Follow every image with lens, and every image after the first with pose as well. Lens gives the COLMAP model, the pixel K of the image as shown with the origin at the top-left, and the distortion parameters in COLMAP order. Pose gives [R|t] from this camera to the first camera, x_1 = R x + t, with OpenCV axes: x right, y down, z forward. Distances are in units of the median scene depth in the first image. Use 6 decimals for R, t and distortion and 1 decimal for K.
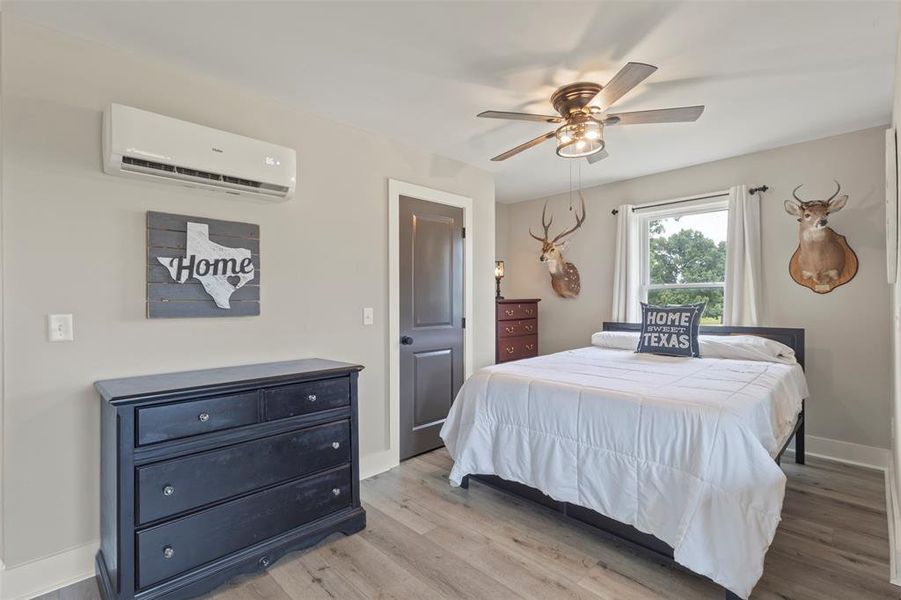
lens RADIAL K [[420.8, 0, 449.2], [0, 420.8, 302.6], [0, 0, 1]] dist [0.002735, 0.000589]
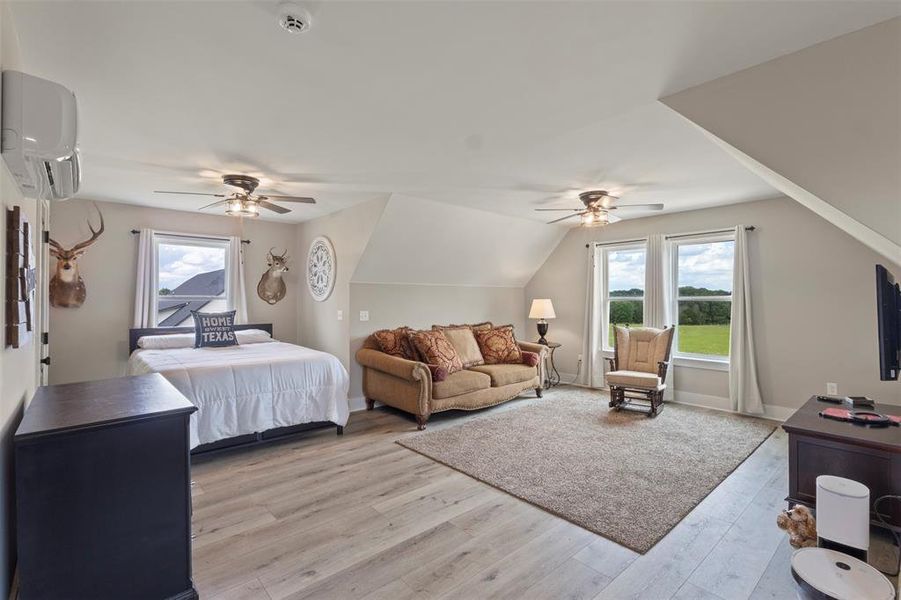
lens RADIAL K [[420.8, 0, 449.2], [0, 420.8, 302.6], [0, 0, 1]] dist [0.002735, 0.000589]
pose [[0.054977, 0.000958, 0.998487, -0.929807], [0.006388, 0.999979, -0.001312, -0.022235], [-0.998467, 0.006451, 0.054970, 0.116391]]
